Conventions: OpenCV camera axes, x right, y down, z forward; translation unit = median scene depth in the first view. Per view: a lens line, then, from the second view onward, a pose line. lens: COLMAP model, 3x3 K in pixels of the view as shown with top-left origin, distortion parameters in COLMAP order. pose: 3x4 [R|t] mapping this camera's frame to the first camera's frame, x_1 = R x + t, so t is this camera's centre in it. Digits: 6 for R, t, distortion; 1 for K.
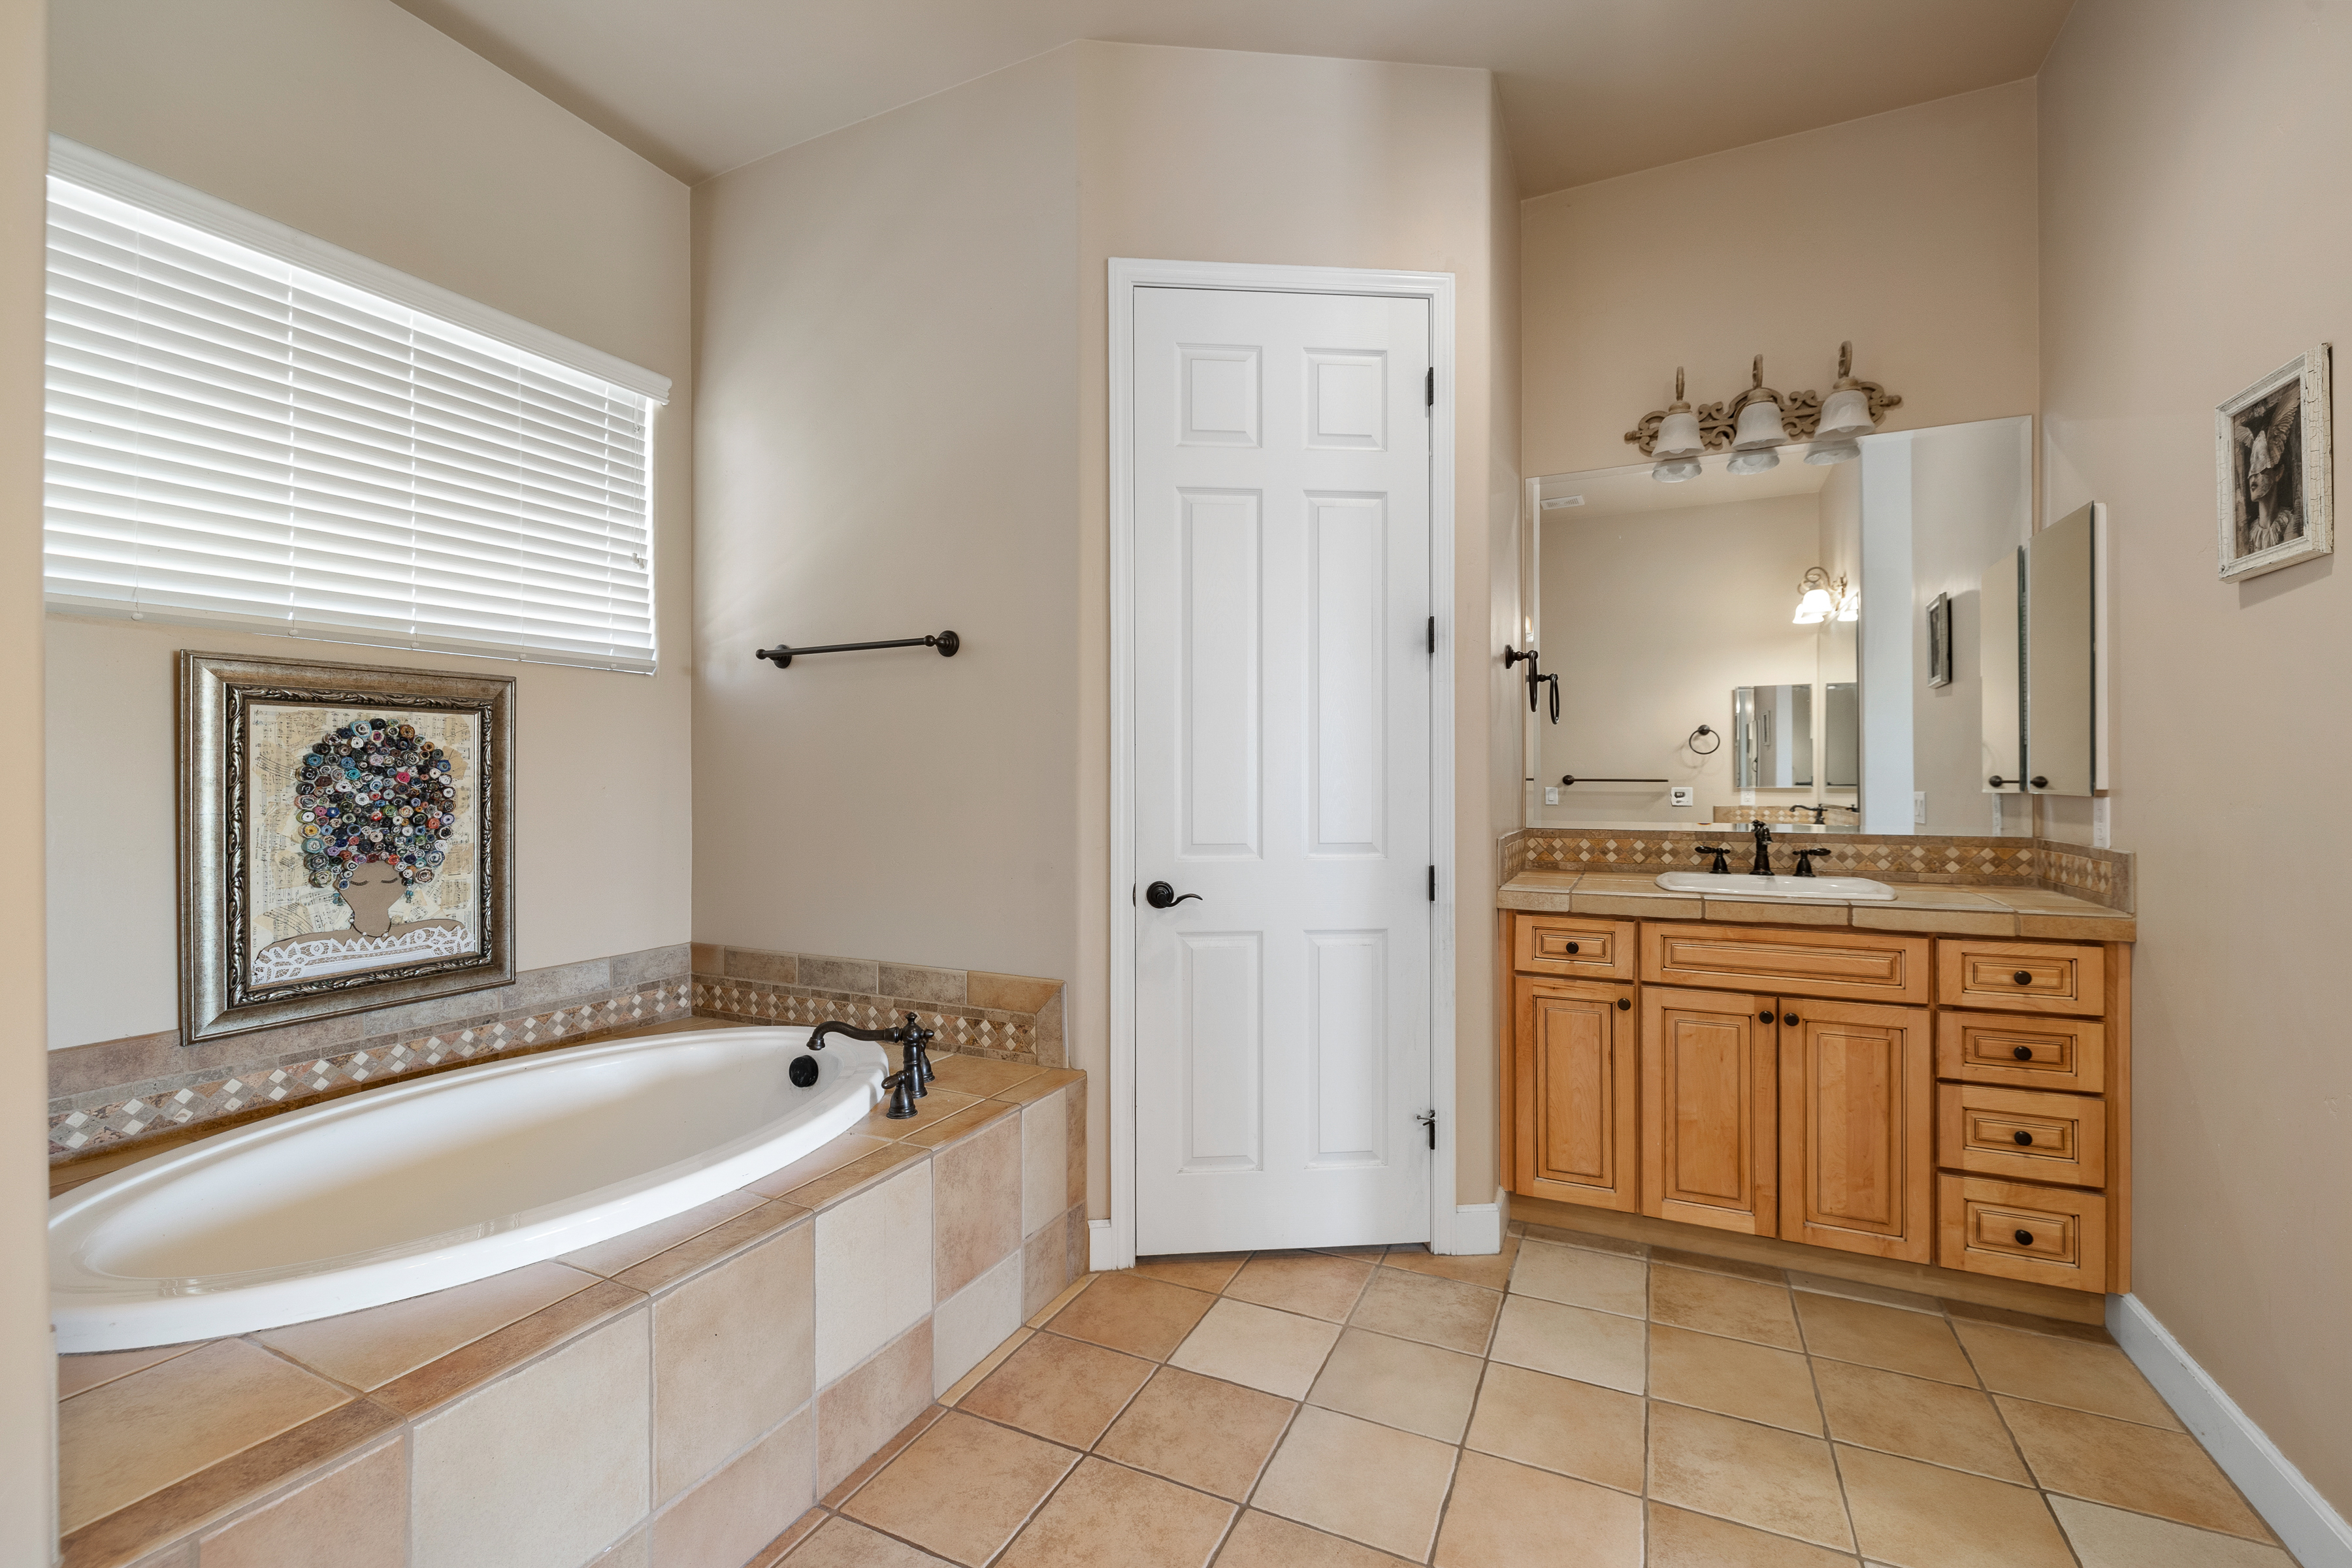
lens RADIAL K [[1003.0, 0, 1157.3], [0, 1003.0, 783.0], [0, 0, 1]] dist [-0.002811, 0.001171]
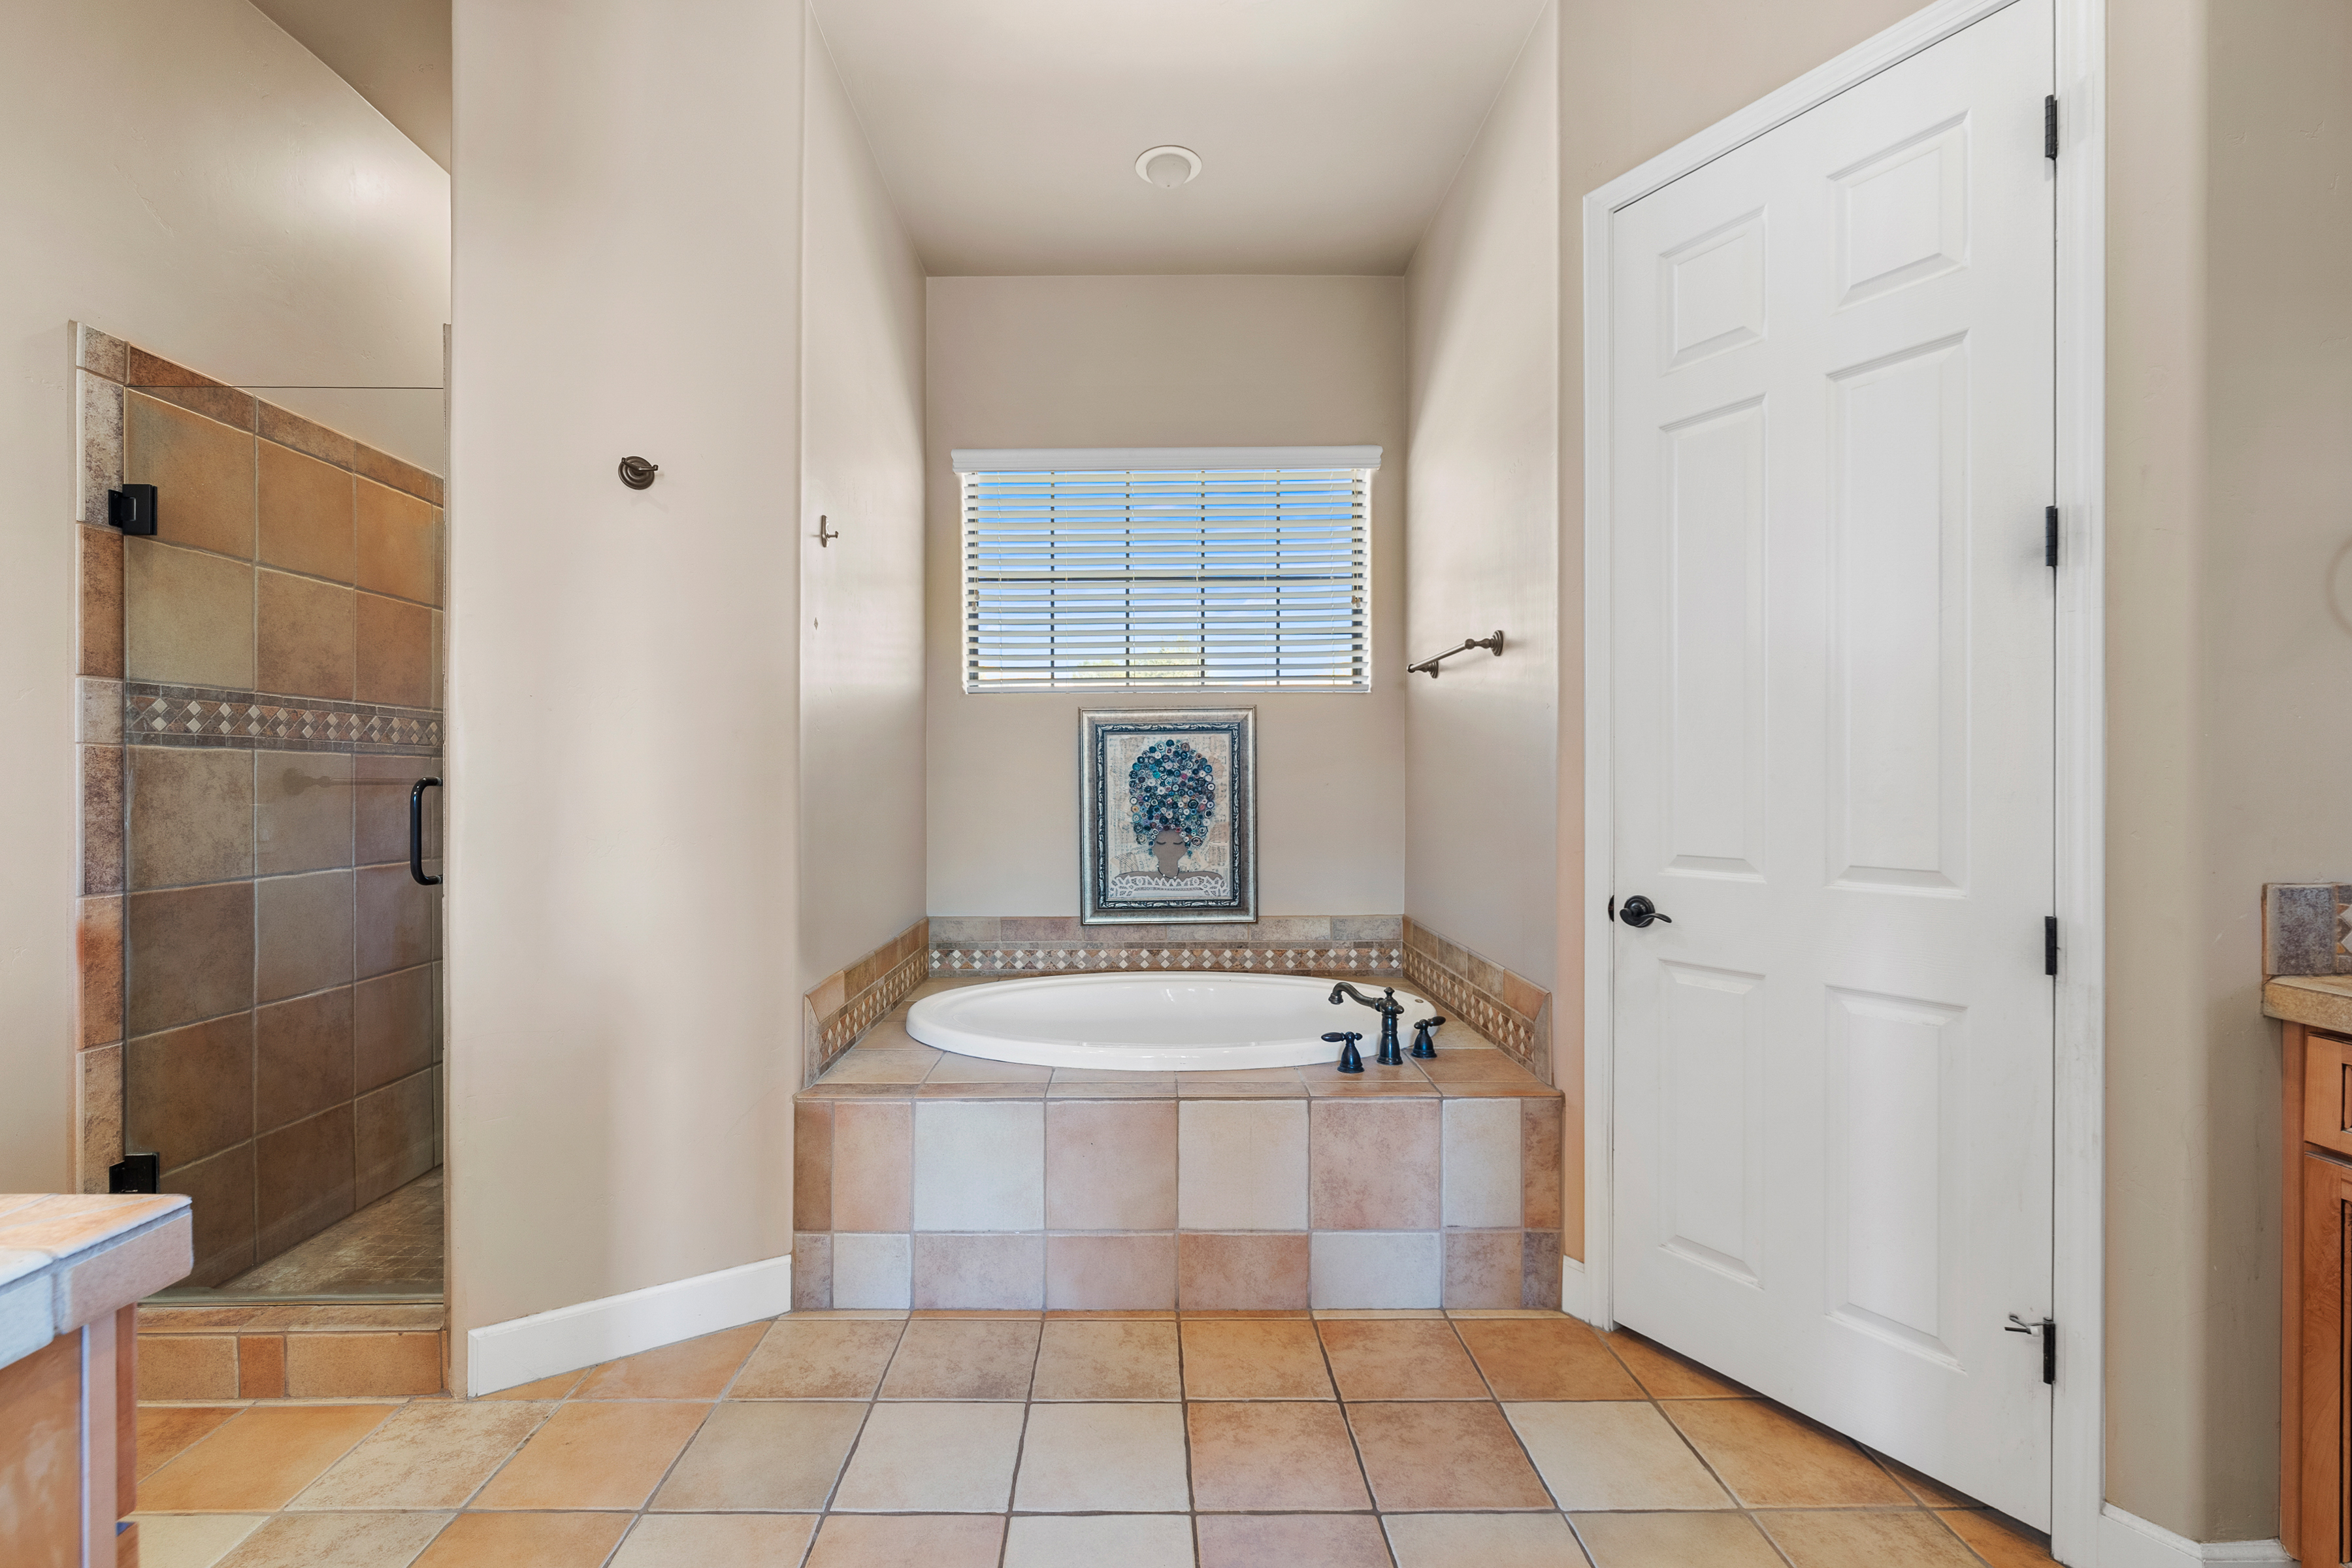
lens RADIAL K [[1003.0, 0, 1108.6], [0, 1003.0, 780.5], [0, 0, 1]] dist [-0.002811, 0.001171]
pose [[0.430409, 0.000219, -0.902634, 0.595288], [0.001661, 0.999998, 0.001035, -0.001884], [0.902633, -0.001945, 0.430407, 0.231937]]
